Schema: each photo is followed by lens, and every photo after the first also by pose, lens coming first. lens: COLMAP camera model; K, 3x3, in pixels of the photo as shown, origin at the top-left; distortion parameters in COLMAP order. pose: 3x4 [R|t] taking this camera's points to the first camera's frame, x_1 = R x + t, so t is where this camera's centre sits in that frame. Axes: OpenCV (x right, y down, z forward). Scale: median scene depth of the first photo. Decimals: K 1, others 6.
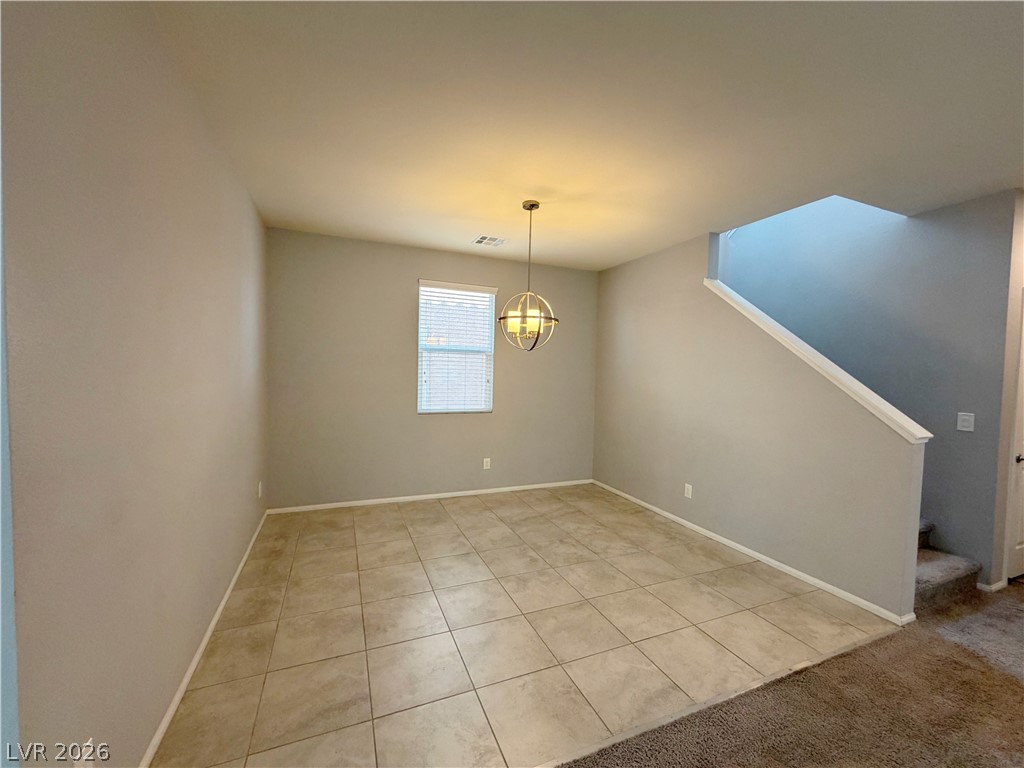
lens RADIAL K [[408.9, 0, 508.6], [0, 408.9, 382.0], [0, 0, 1]] dist [0.001321, -0.000145]
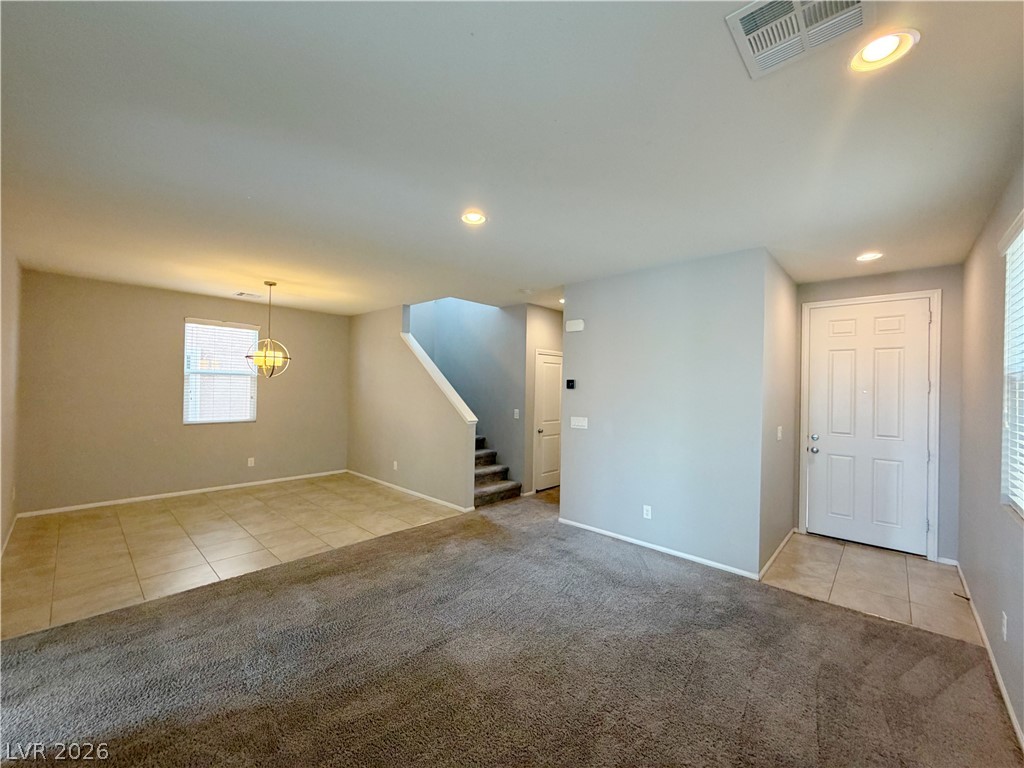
lens RADIAL K [[408.9, 0, 510.0], [0, 408.9, 384.5], [0, 0, 1]] dist [0.001321, -0.000145]
pose [[0.911232, -0.003467, 0.411879, 0.222151], [0.014723, 0.999600, -0.024160, -0.000122], [-0.411630, 0.028080, 0.910918, -0.709195]]
